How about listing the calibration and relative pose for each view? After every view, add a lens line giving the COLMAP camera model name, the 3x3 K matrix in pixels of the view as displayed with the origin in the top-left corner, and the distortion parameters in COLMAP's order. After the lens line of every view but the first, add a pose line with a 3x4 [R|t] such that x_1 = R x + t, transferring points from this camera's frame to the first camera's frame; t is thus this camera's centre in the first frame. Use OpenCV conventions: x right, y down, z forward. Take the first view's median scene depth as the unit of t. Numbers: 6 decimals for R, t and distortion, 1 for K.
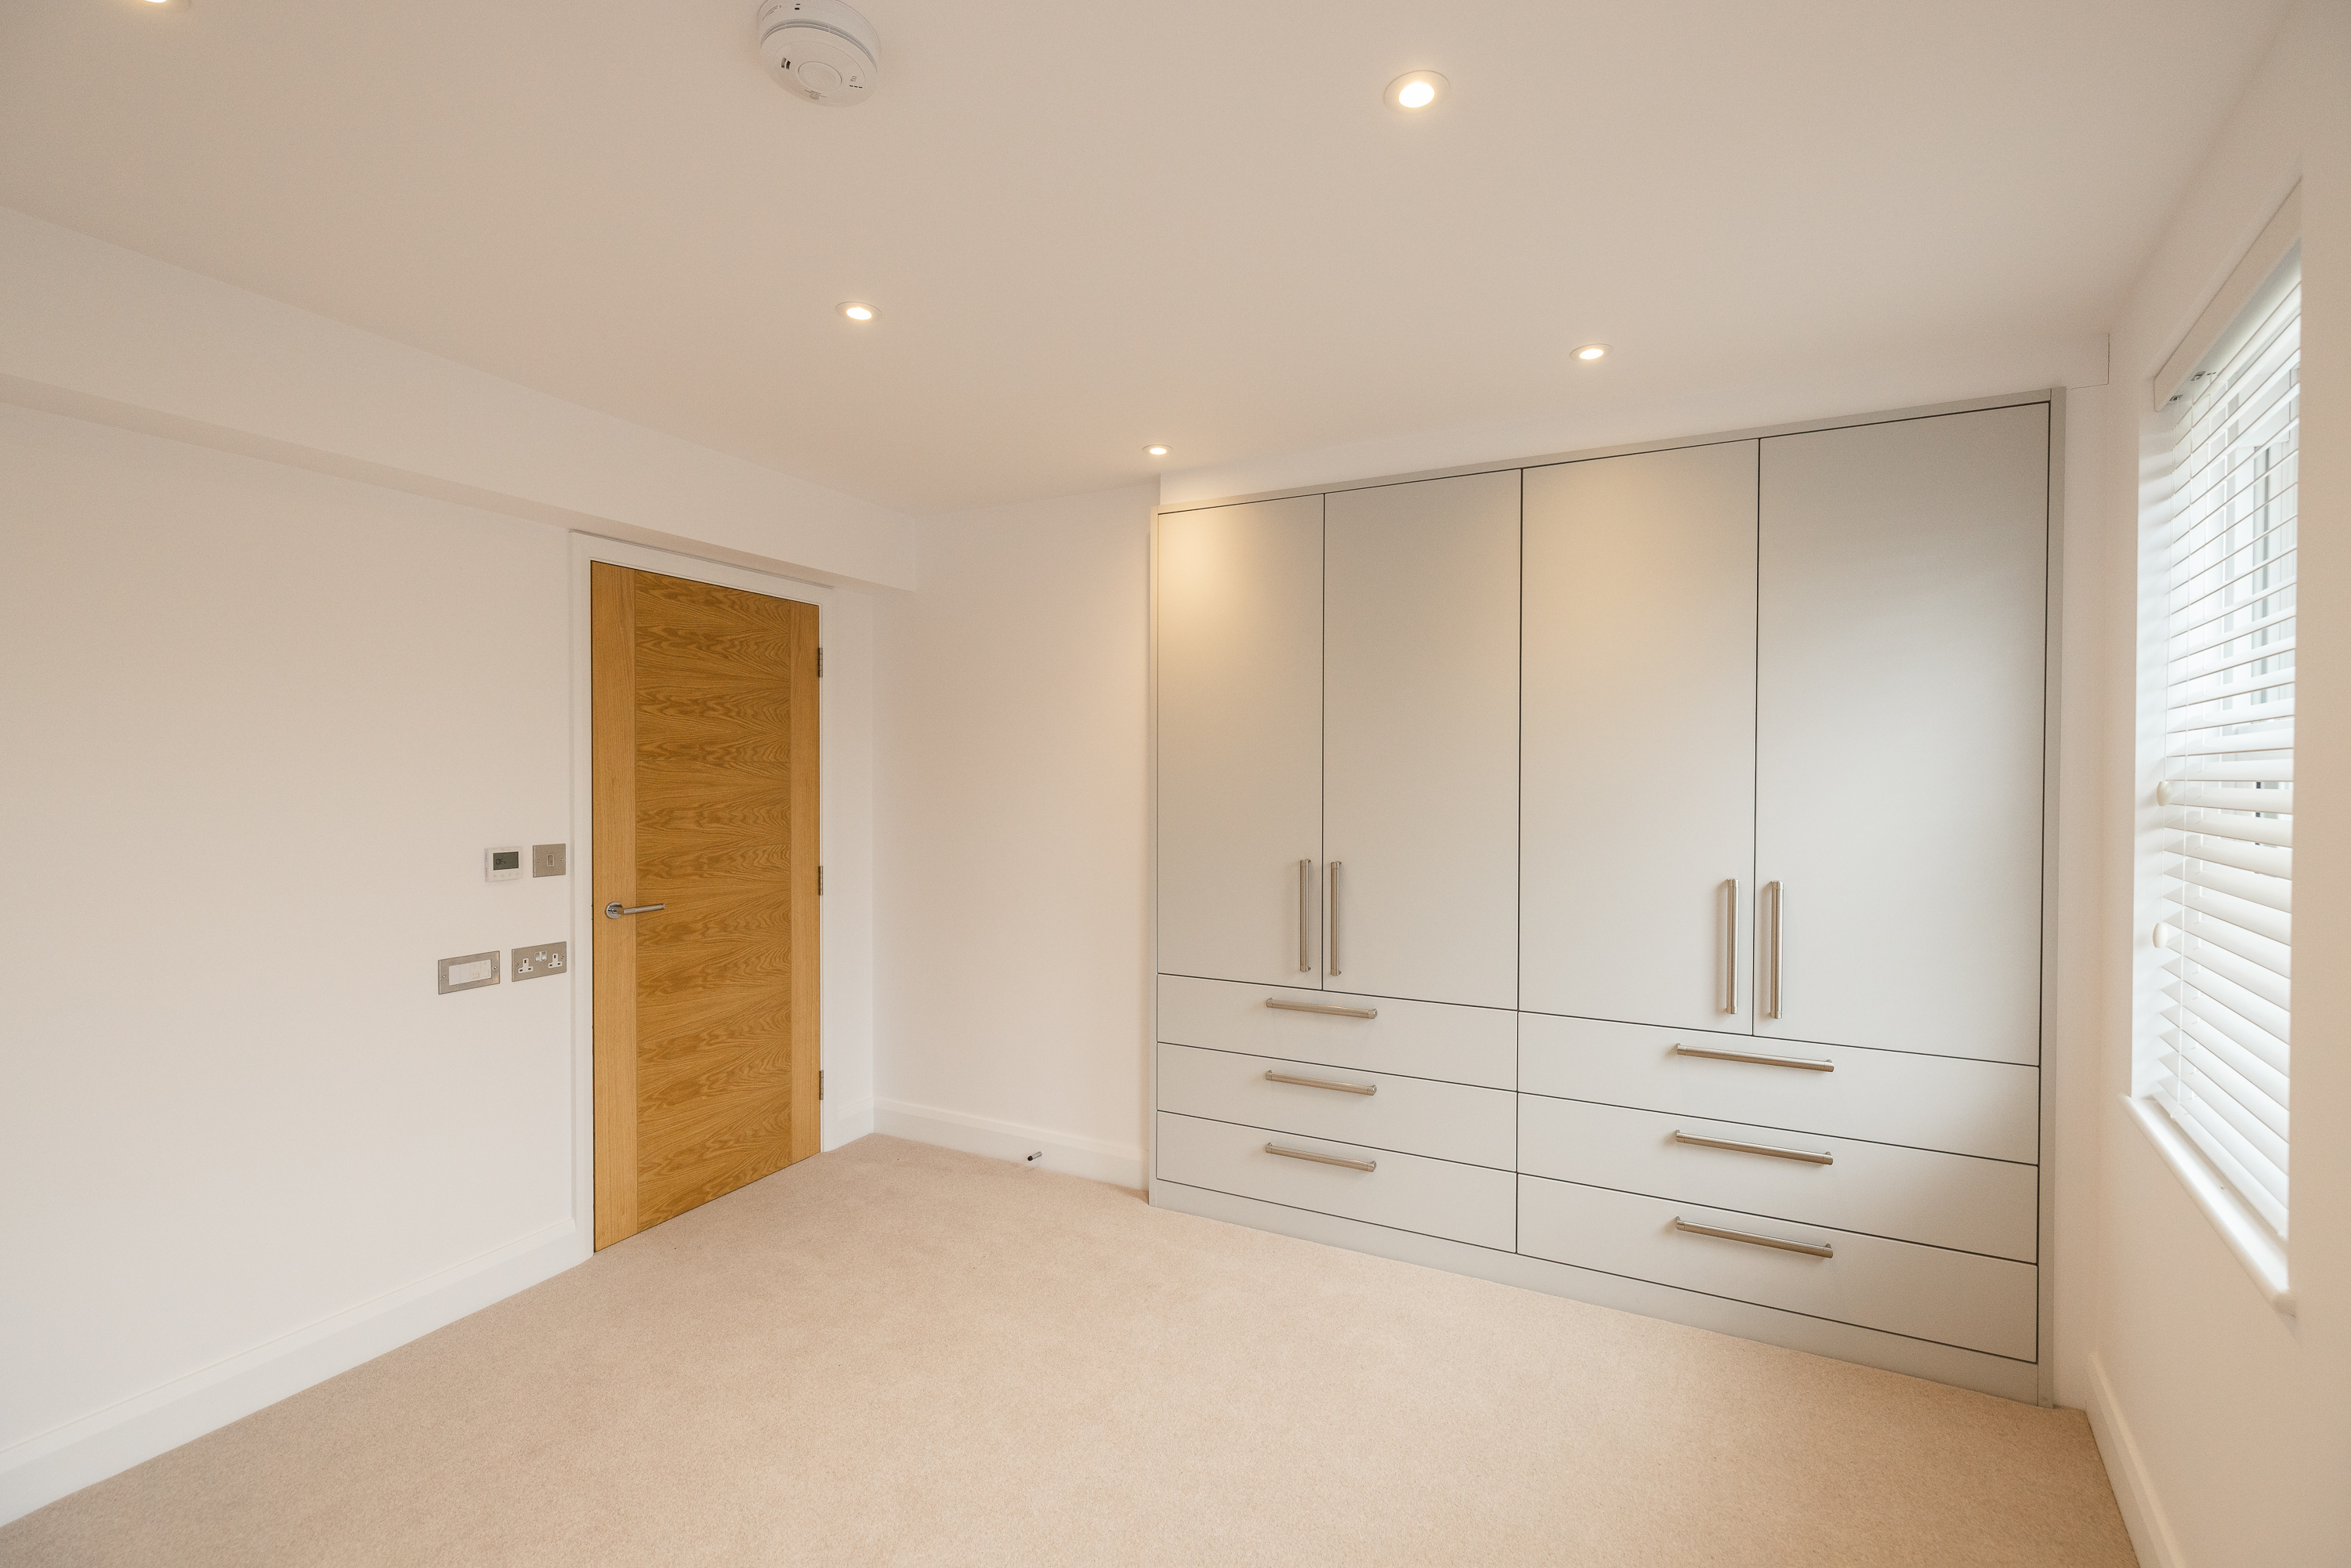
lens RADIAL K [[992.9, 0, 1185.8], [0, 992.9, 778.5], [0, 0, 1]] dist [0.001061, 0.000231]
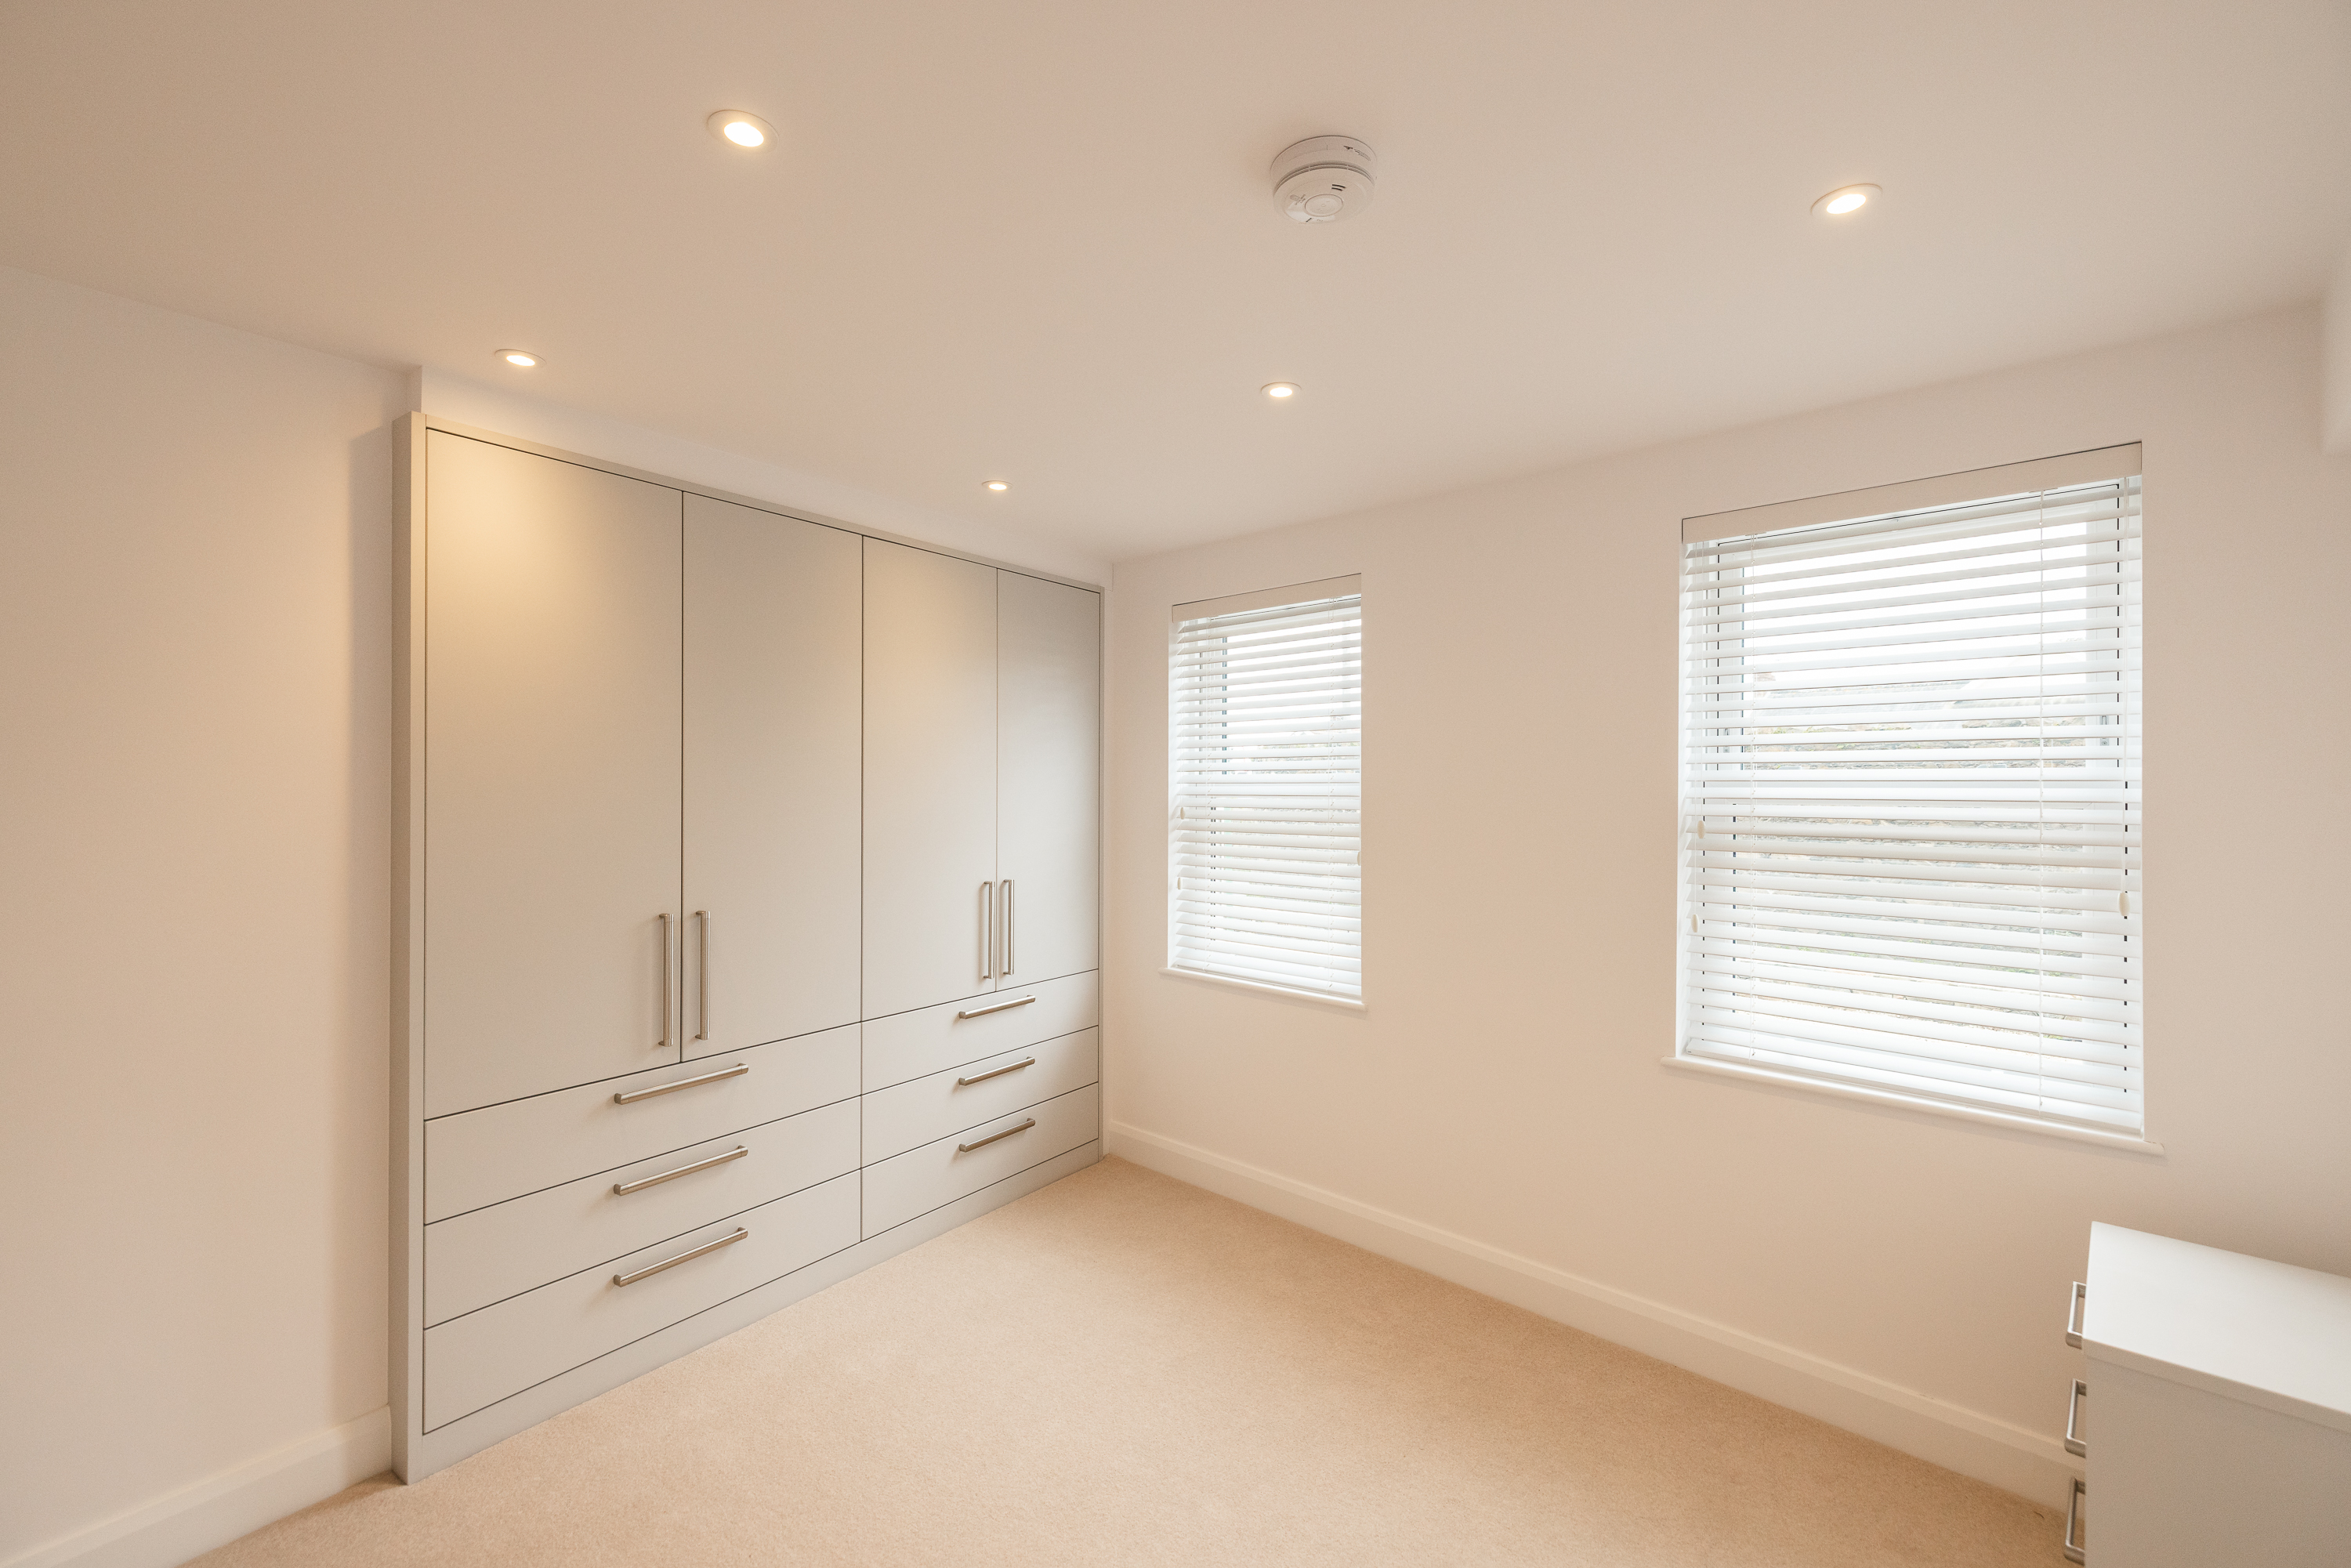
lens RADIAL K [[992.9, 0, 1185.8], [0, 992.9, 778.5], [0, 0, 1]] dist [0.001061, 0.000231]
pose [[0.168606, 0.002741, 0.985680, -0.709154], [0.005337, 0.999979, -0.003694, -0.032467], [-0.985669, 0.005883, 0.168588, 0.459170]]
